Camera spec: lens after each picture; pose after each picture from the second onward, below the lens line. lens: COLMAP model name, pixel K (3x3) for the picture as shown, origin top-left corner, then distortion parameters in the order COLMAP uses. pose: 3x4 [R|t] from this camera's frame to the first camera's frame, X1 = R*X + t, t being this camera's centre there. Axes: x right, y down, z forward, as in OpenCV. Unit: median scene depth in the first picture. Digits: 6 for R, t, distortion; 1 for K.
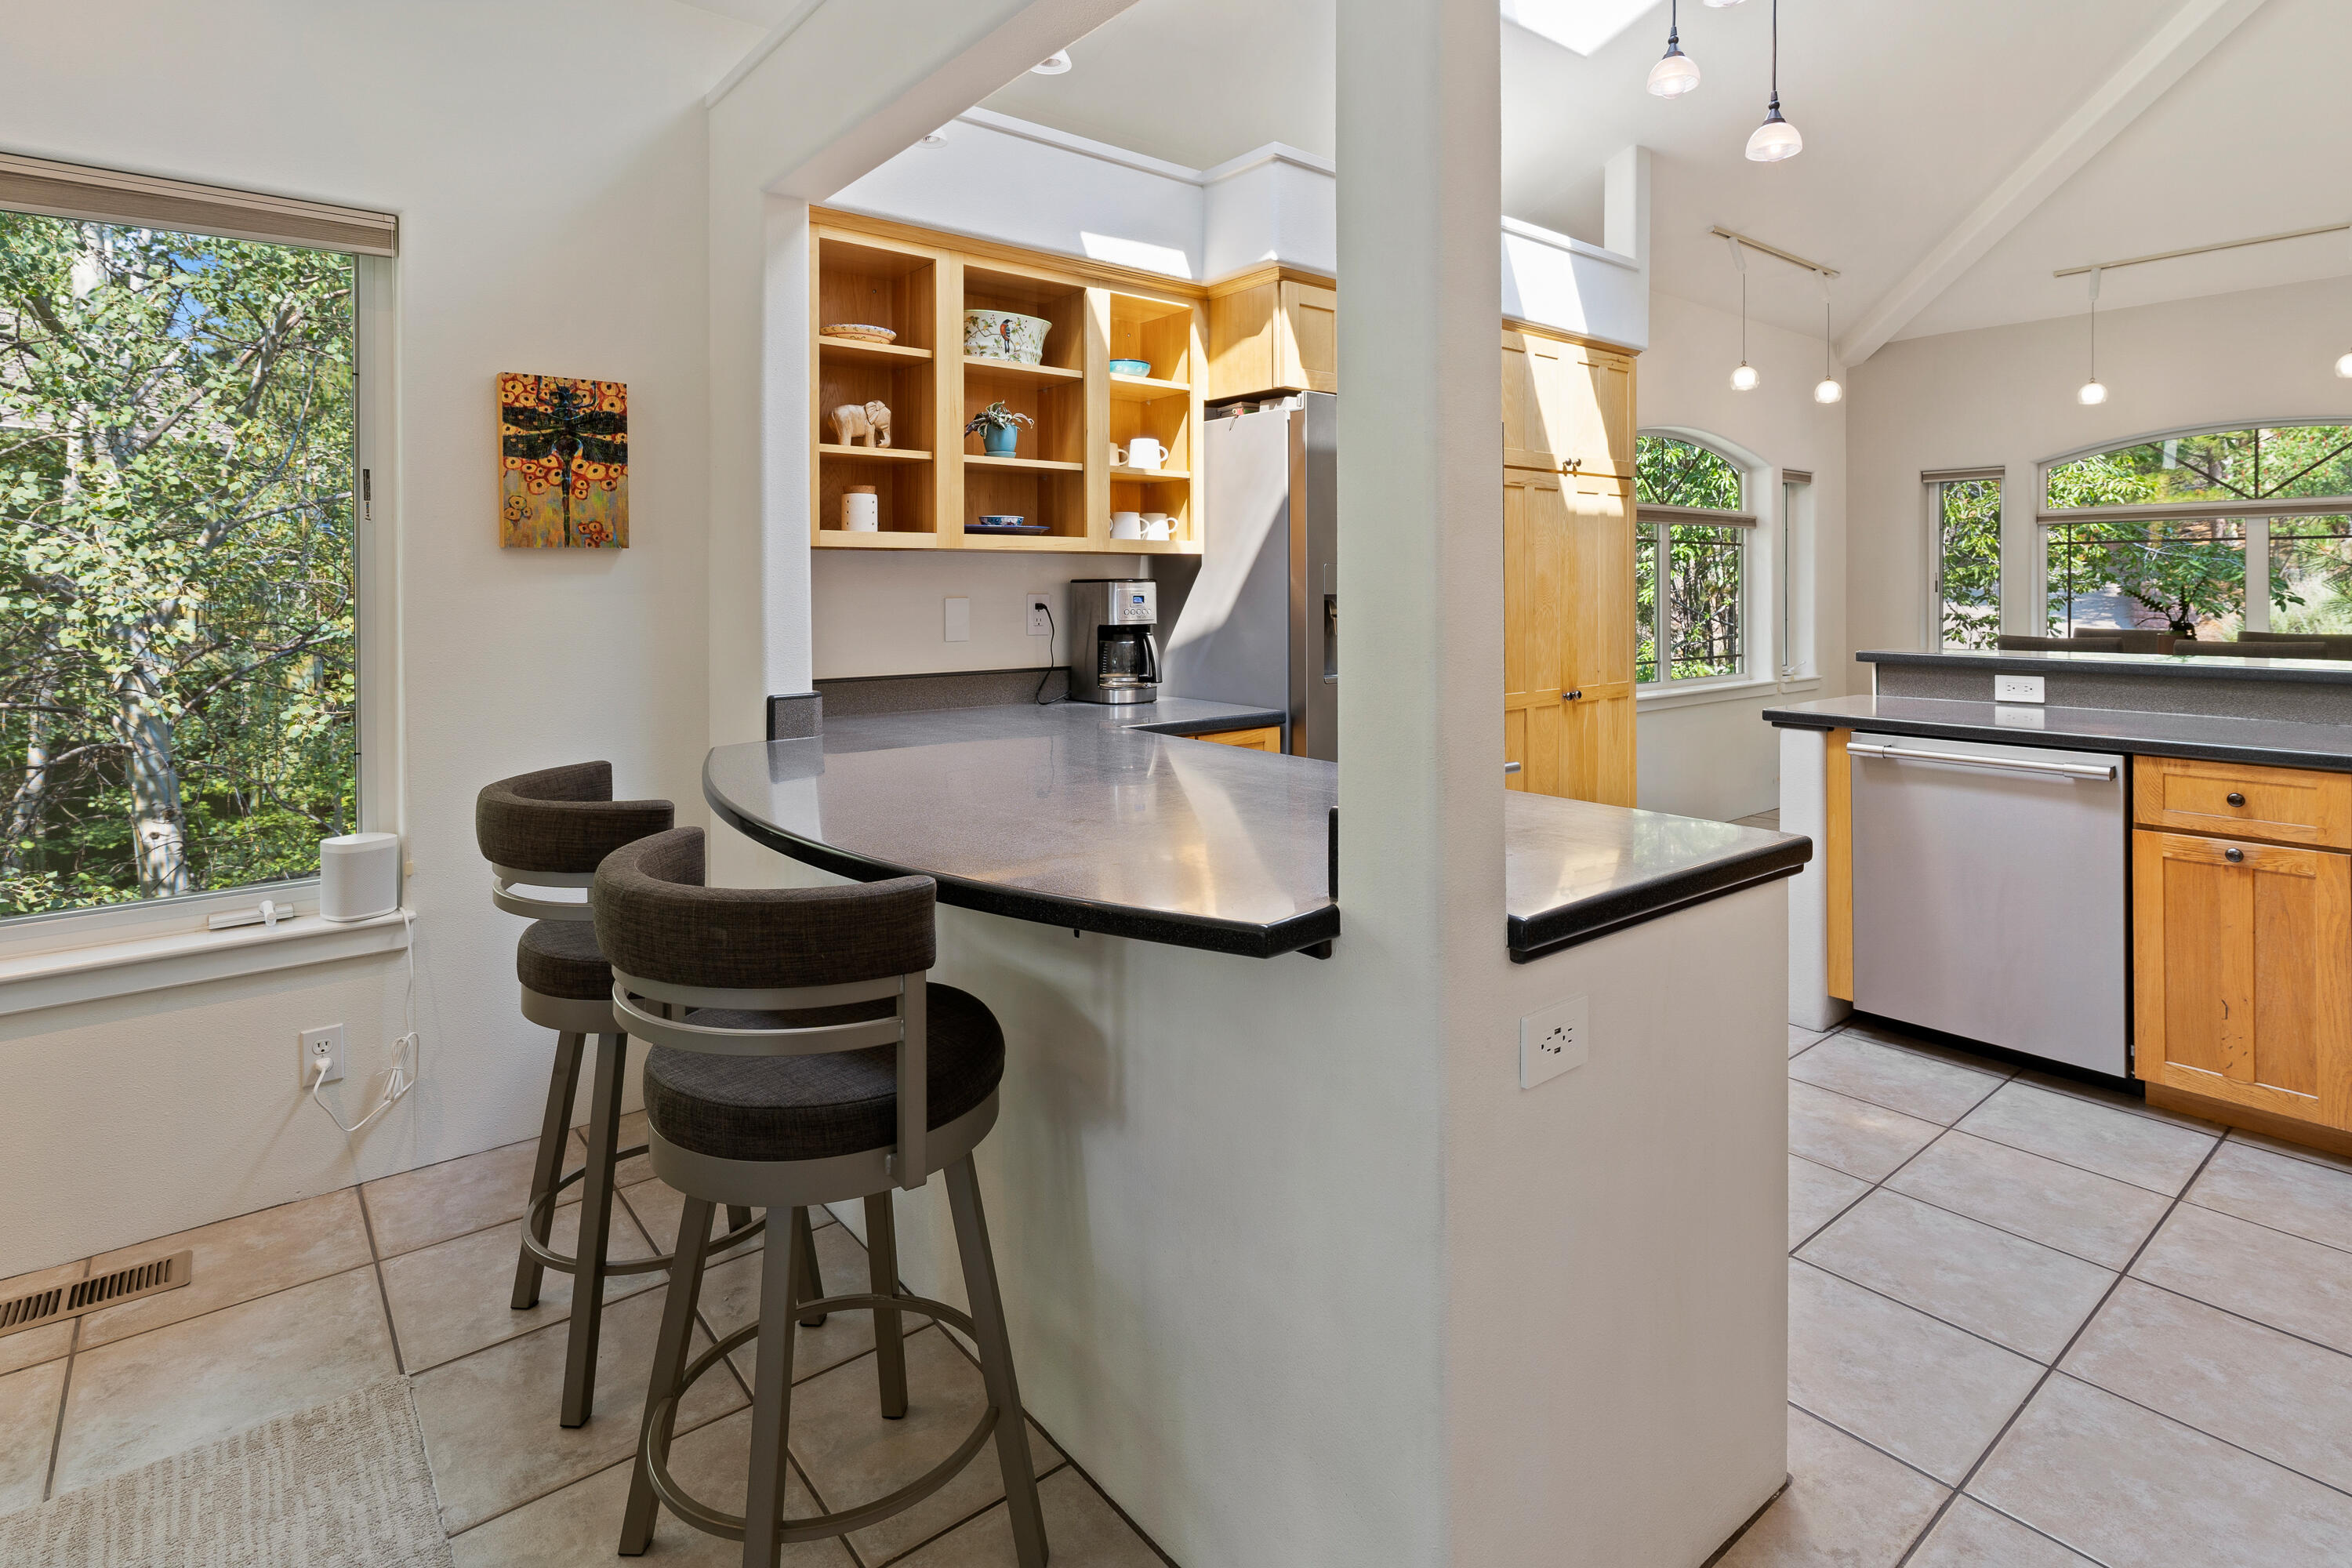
lens RADIAL K [[1189.2, 0, 1186.8], [0, 1189.2, 600.7], [0, 0, 1]] dist [0.002433, 0.000362]
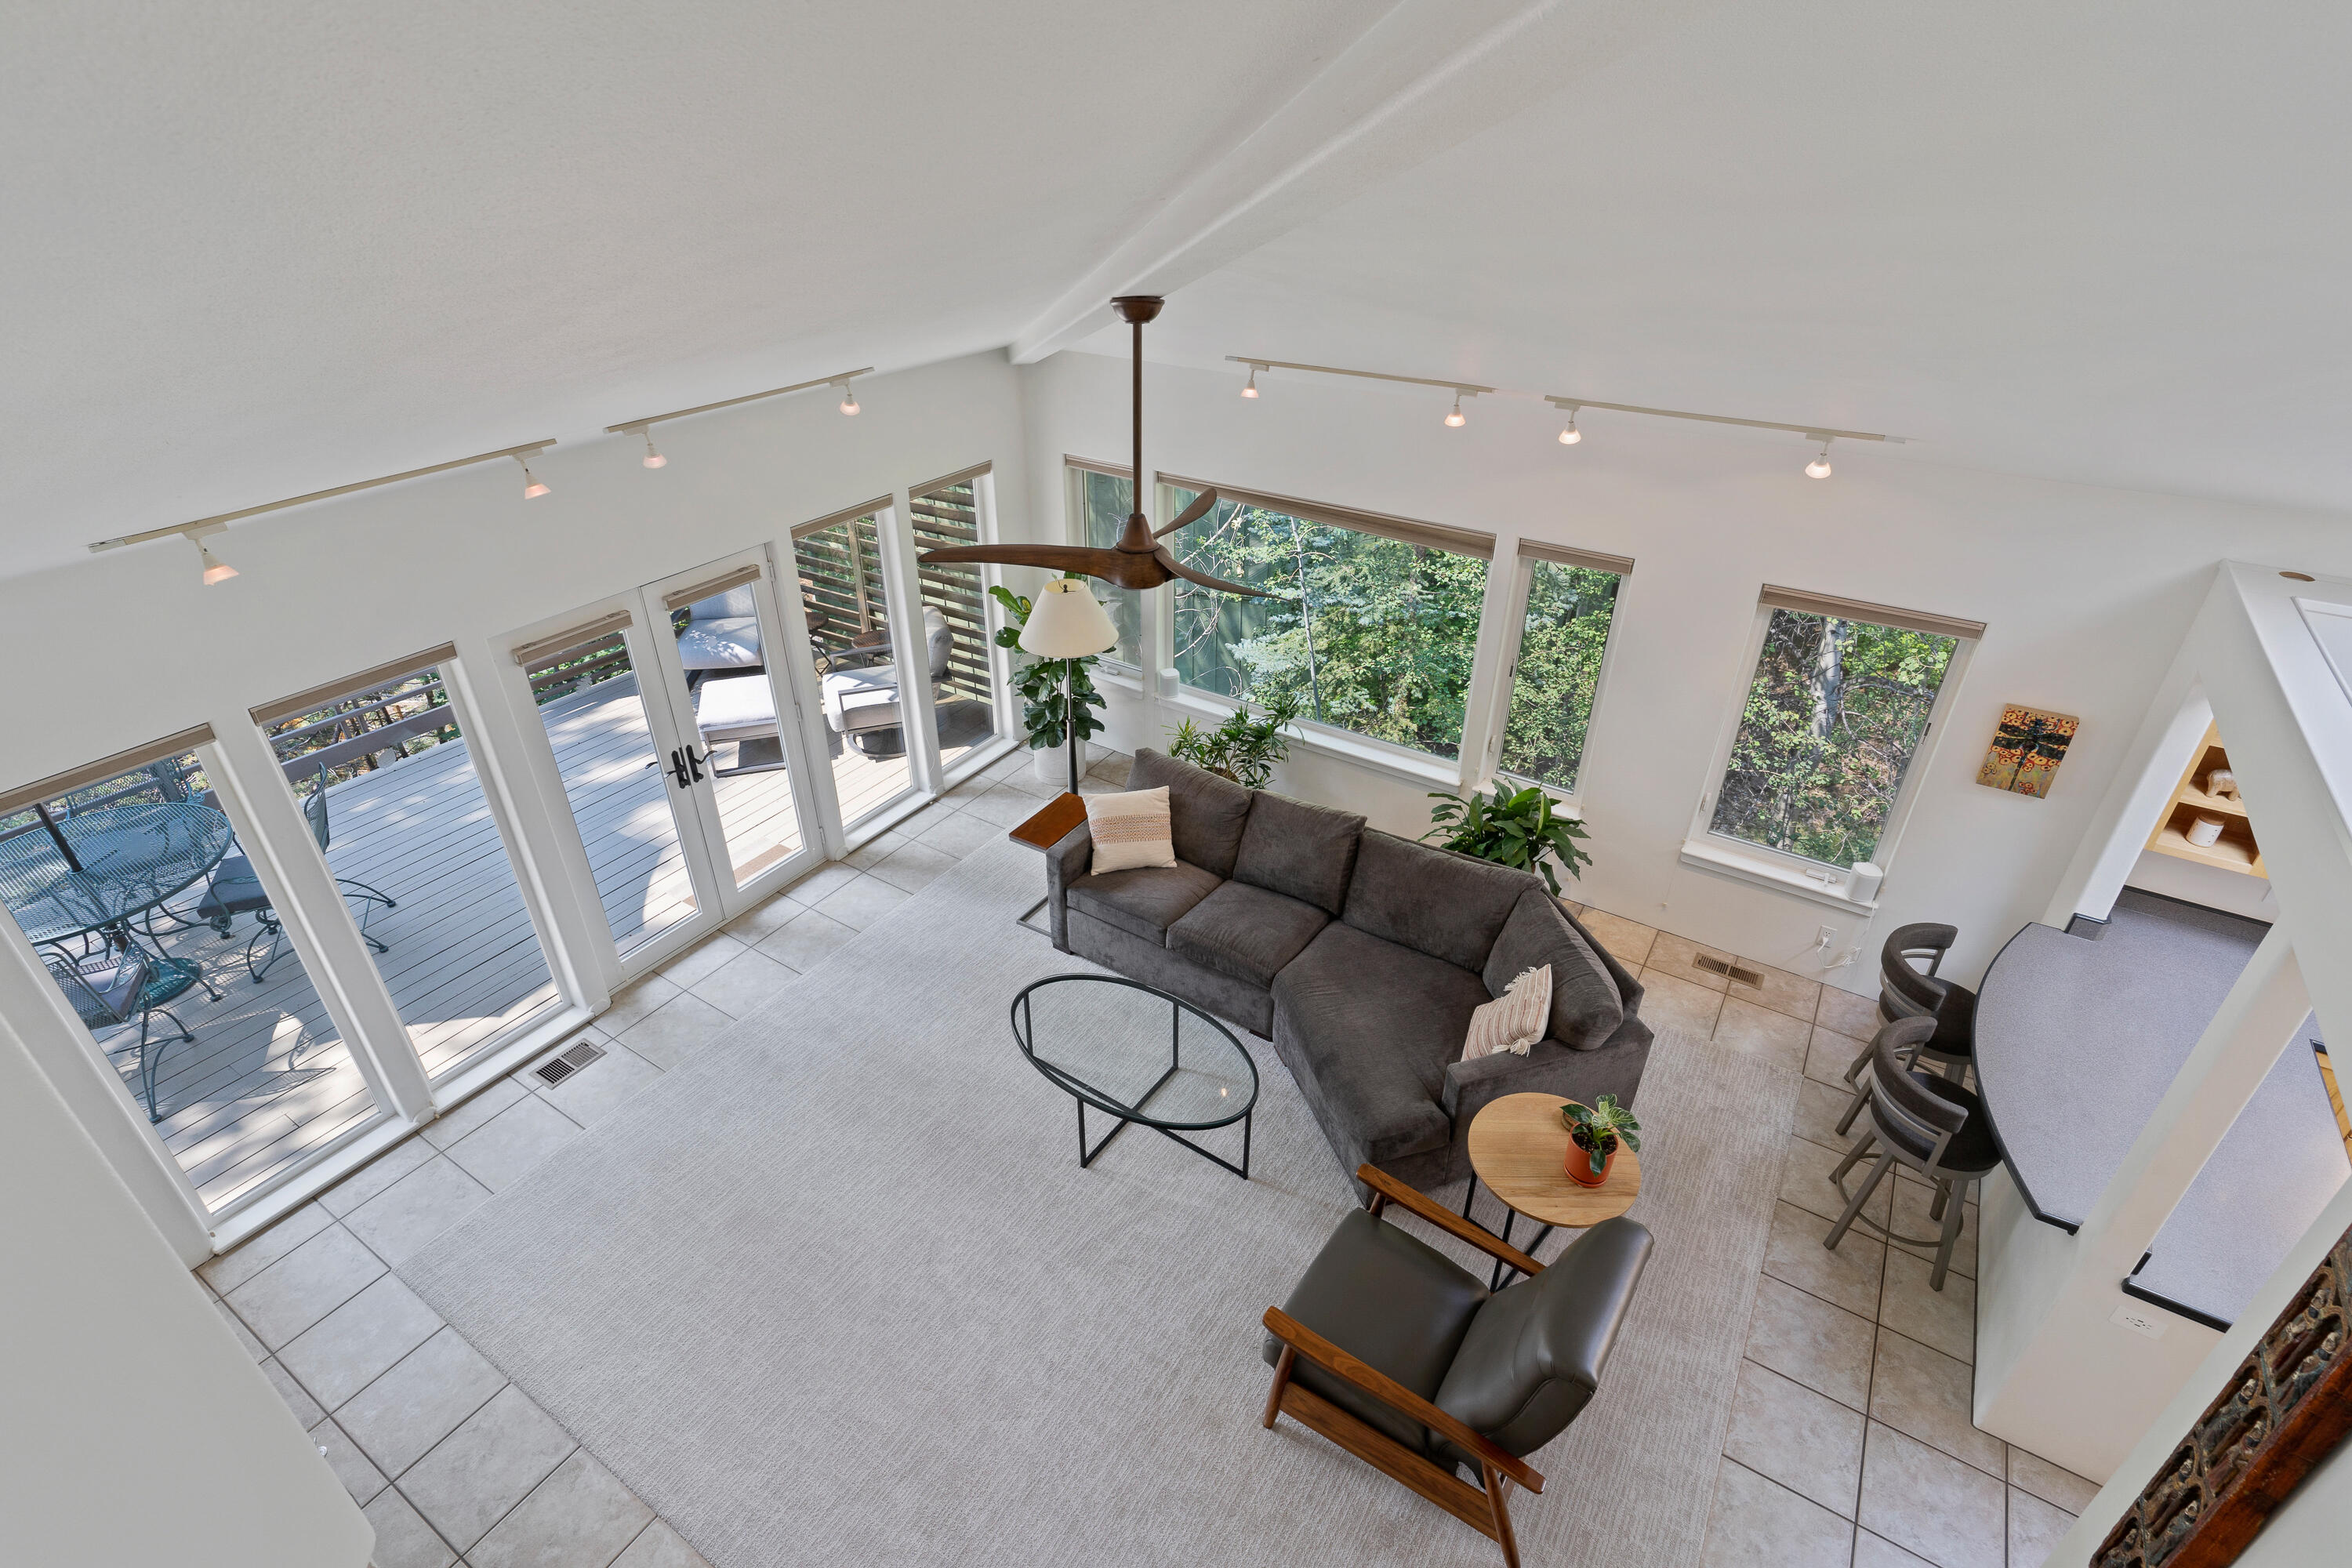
lens RADIAL K [[1120.9, 0, 1174.8], [0, 1120.9, 763.0], [0, 0, 1]] dist [0.002160, 0.000620]
pose [[0.309601, 0.483051, -0.819029, 0.450111], [-0.016969, 0.864020, 0.503171, -0.814055], [0.950715, -0.141884, 0.275698, -0.668179]]
